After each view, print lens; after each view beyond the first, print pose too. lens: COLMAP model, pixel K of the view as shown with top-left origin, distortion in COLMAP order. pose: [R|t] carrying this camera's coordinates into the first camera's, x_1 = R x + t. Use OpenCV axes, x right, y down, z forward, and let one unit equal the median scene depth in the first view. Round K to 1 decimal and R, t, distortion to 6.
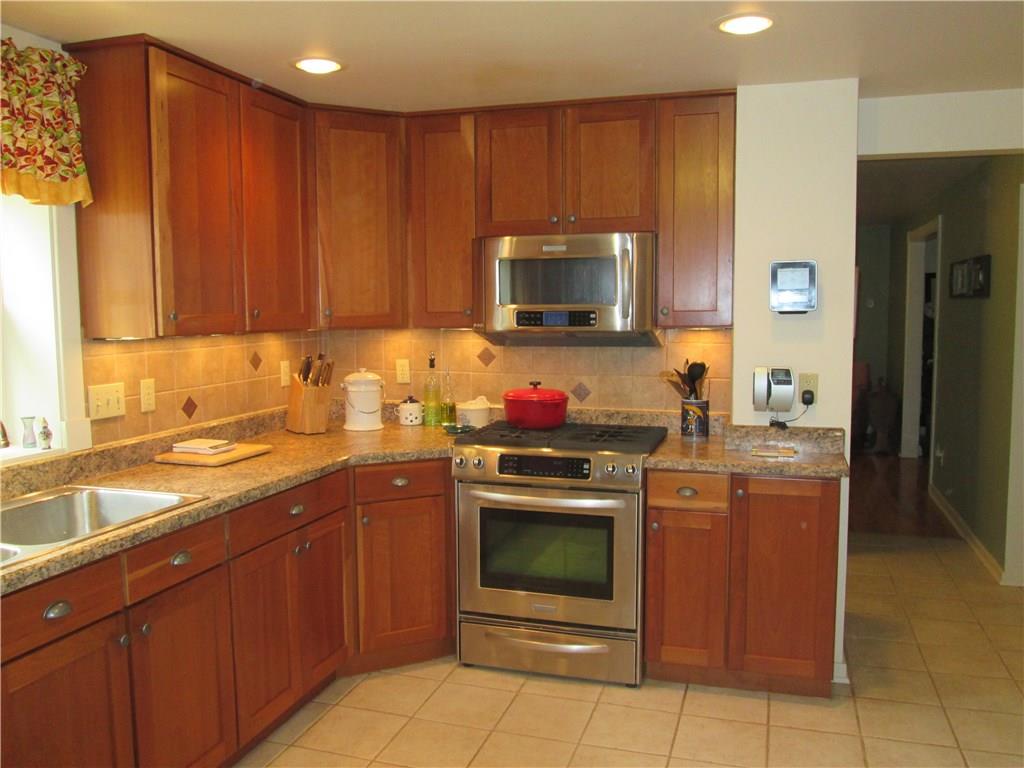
lens RADIAL K [[849.7, 0, 514.3], [0, 849.7, 386.2], [0, 0, 1]] dist [-0.030145, 0.009438]
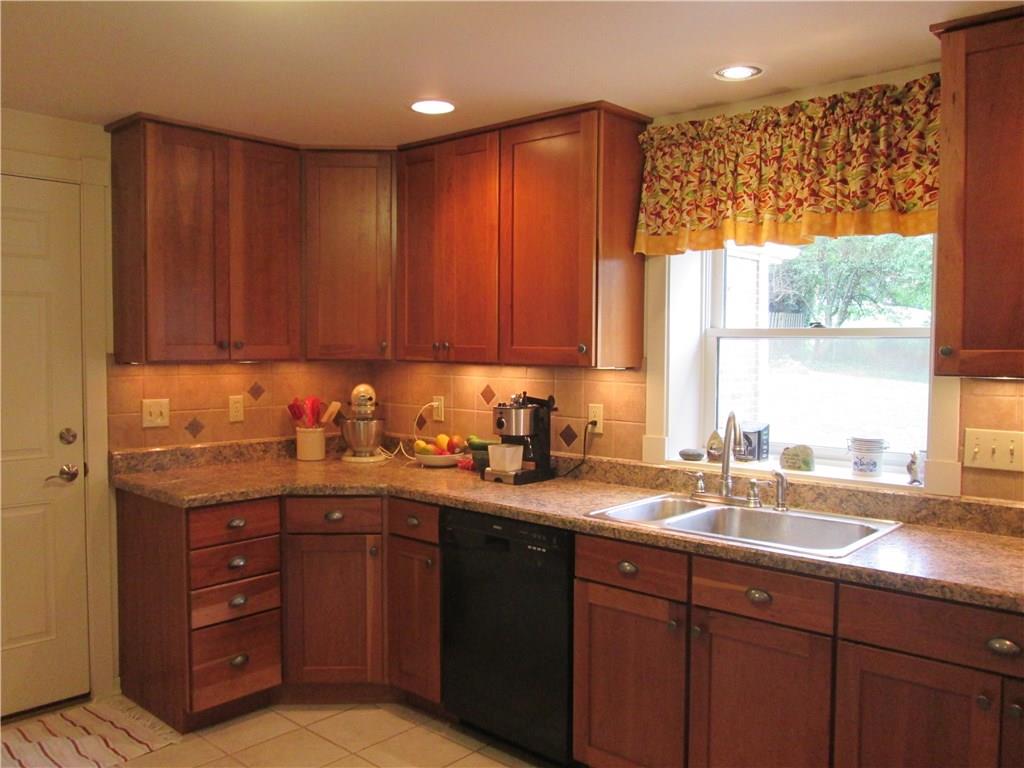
lens RADIAL K [[849.7, 0, 514.6], [0, 849.7, 381.8], [0, 0, 1]] dist [-0.030145, 0.009438]
pose [[-0.412637, 0.041472, -0.909951, 0.534136], [-0.084967, 0.992855, 0.083780, -0.087945], [0.906924, 0.111886, -0.406165, 0.987389]]
